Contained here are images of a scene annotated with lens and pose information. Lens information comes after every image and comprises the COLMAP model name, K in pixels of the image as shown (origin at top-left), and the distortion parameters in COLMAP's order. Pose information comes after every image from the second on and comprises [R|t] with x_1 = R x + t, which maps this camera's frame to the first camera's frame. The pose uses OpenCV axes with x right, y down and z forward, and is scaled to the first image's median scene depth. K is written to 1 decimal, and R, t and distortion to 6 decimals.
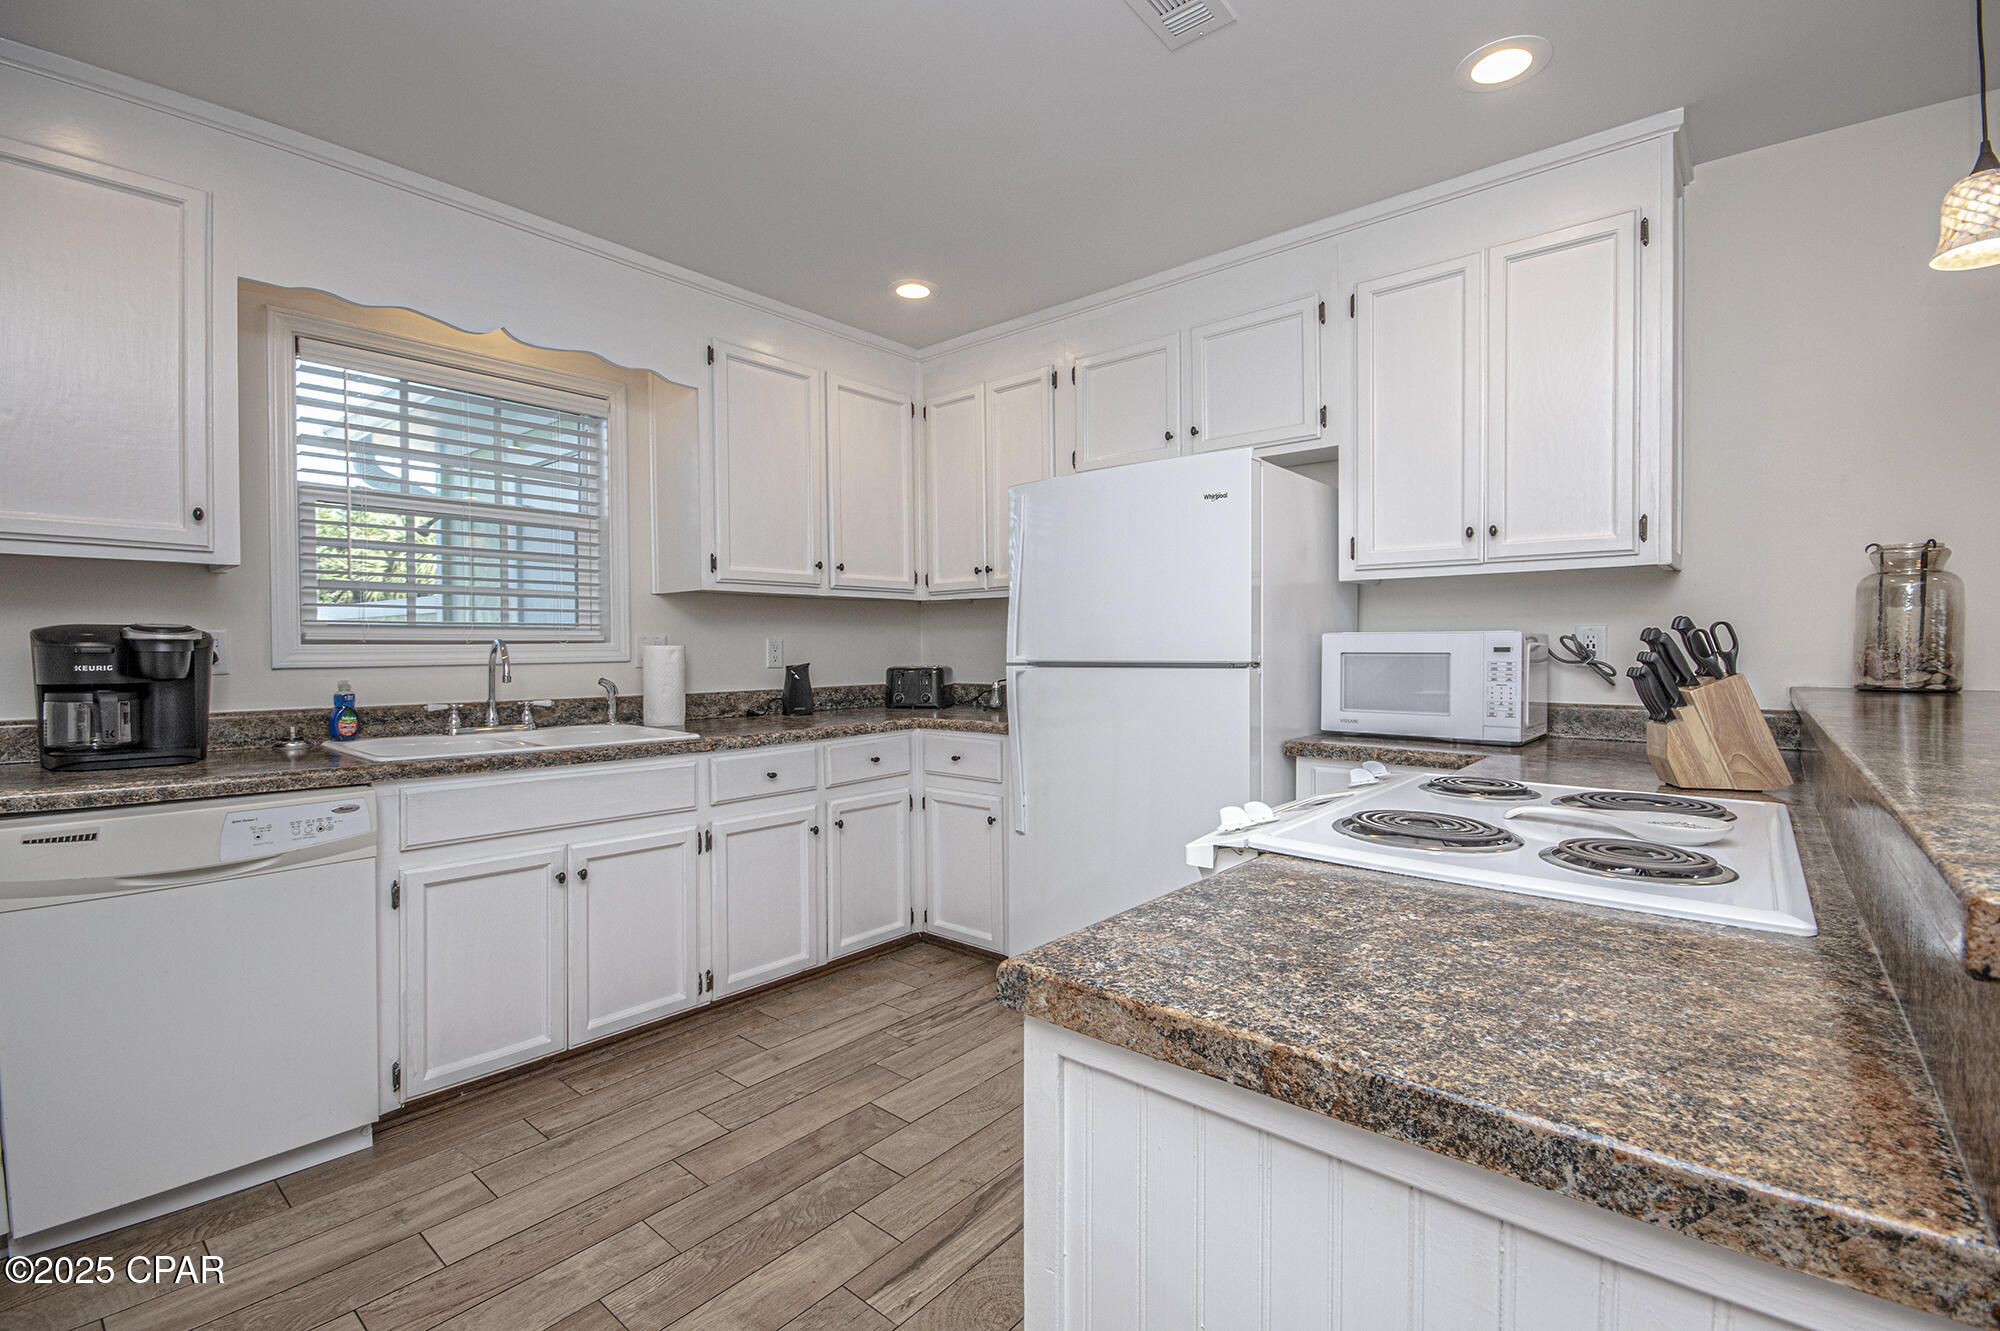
lens RADIAL K [[880.8, 0, 1011.9], [0, 880.8, 663.6], [0, 0, 1]] dist [0.001241, -0.004417]
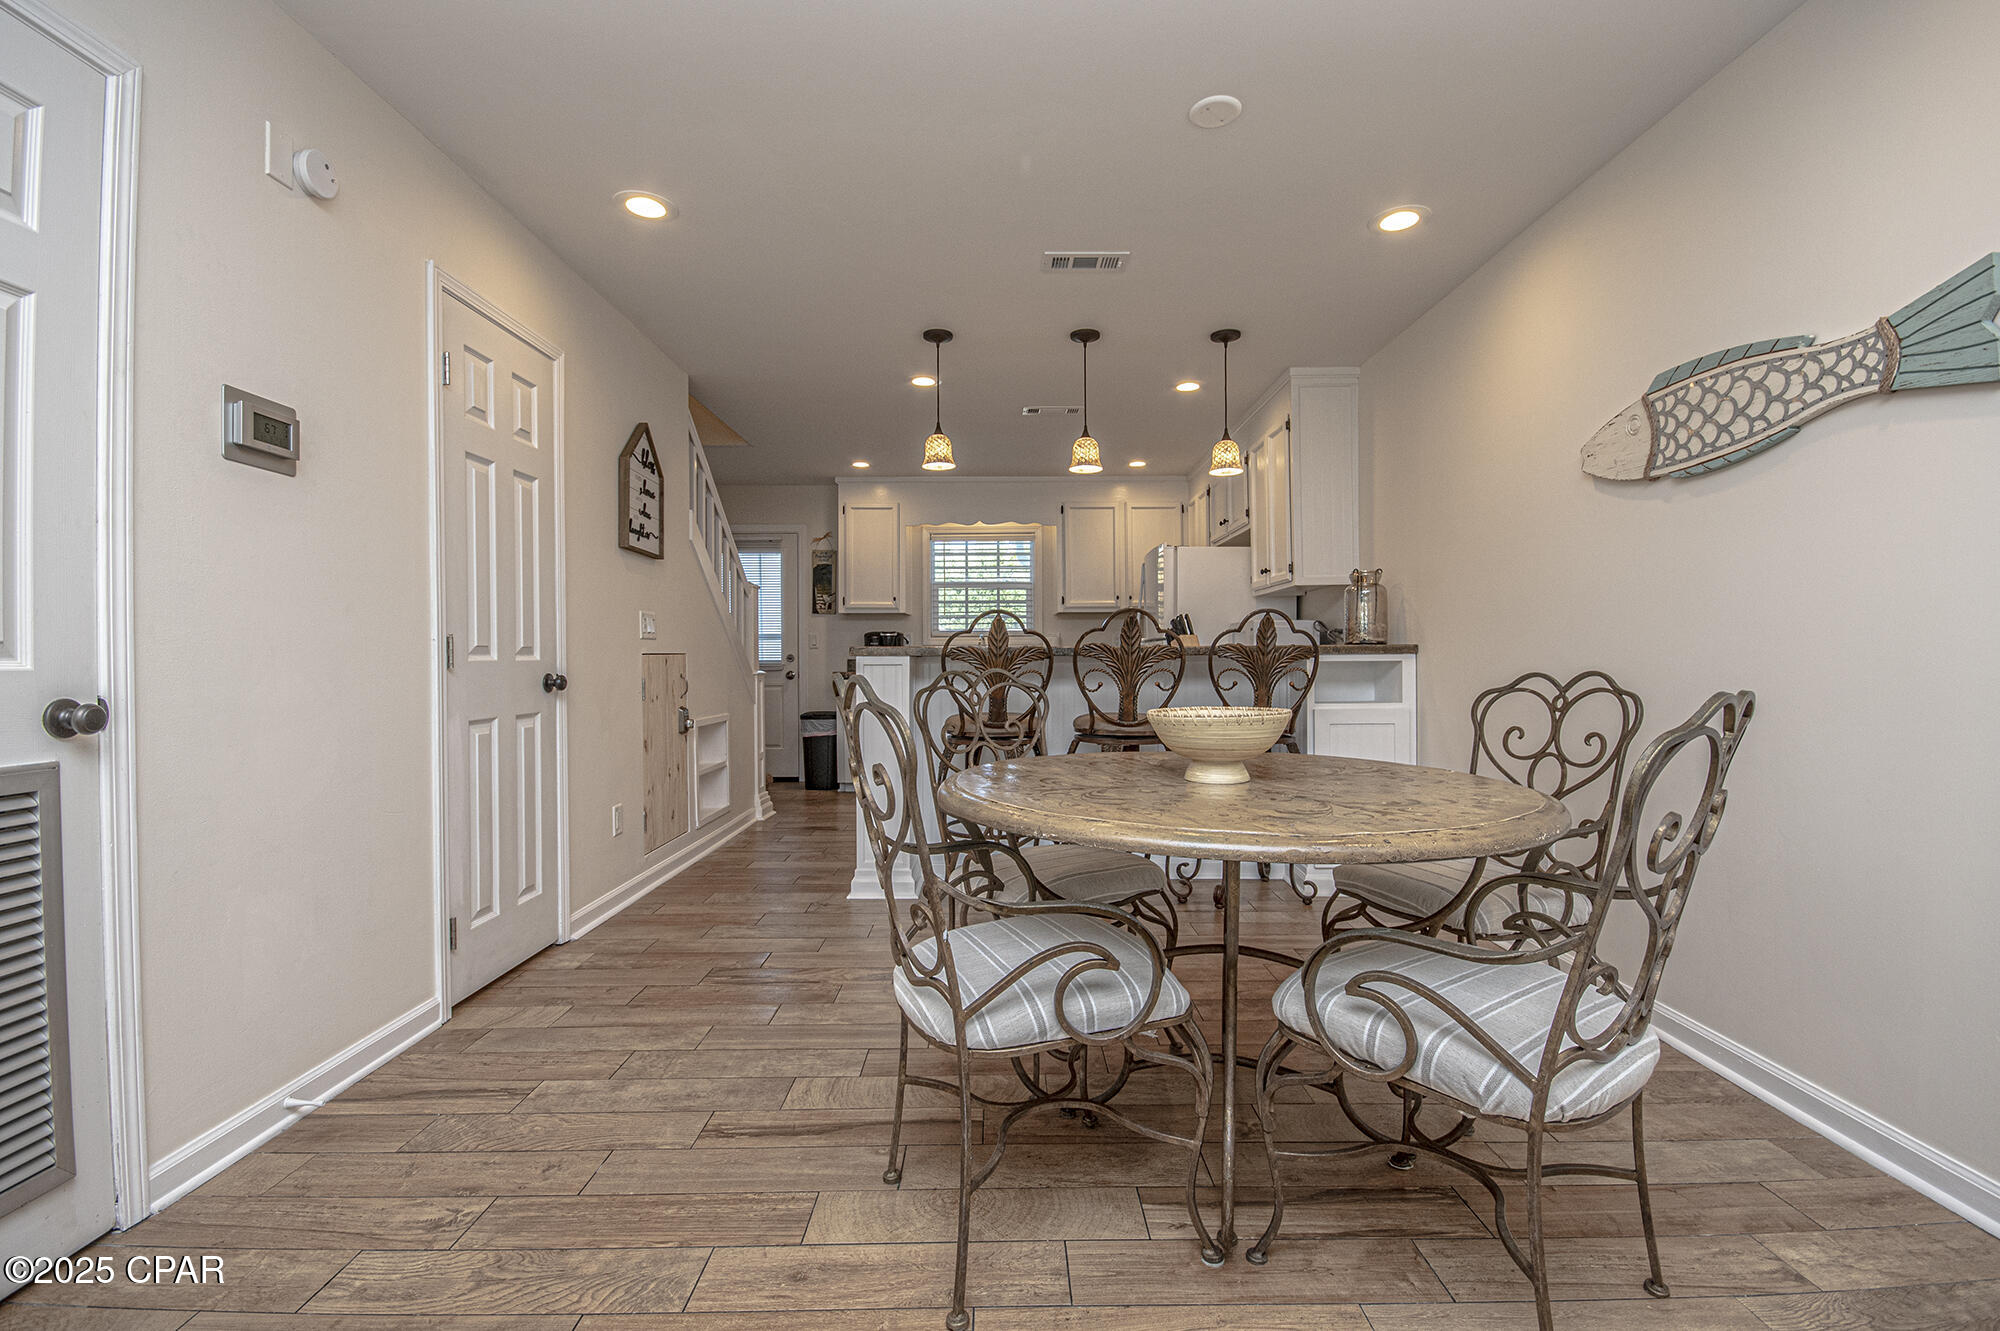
lens RADIAL K [[880.8, 0, 1016.0], [0, 880.8, 662.9], [0, 0, 1]] dist [0.001241, -0.004417]
pose [[0.651719, 0.004412, -0.758448, 1.641294], [-0.010511, 0.999940, -0.003215, 0.070673], [0.758388, 0.010067, 0.651726, -0.724618]]
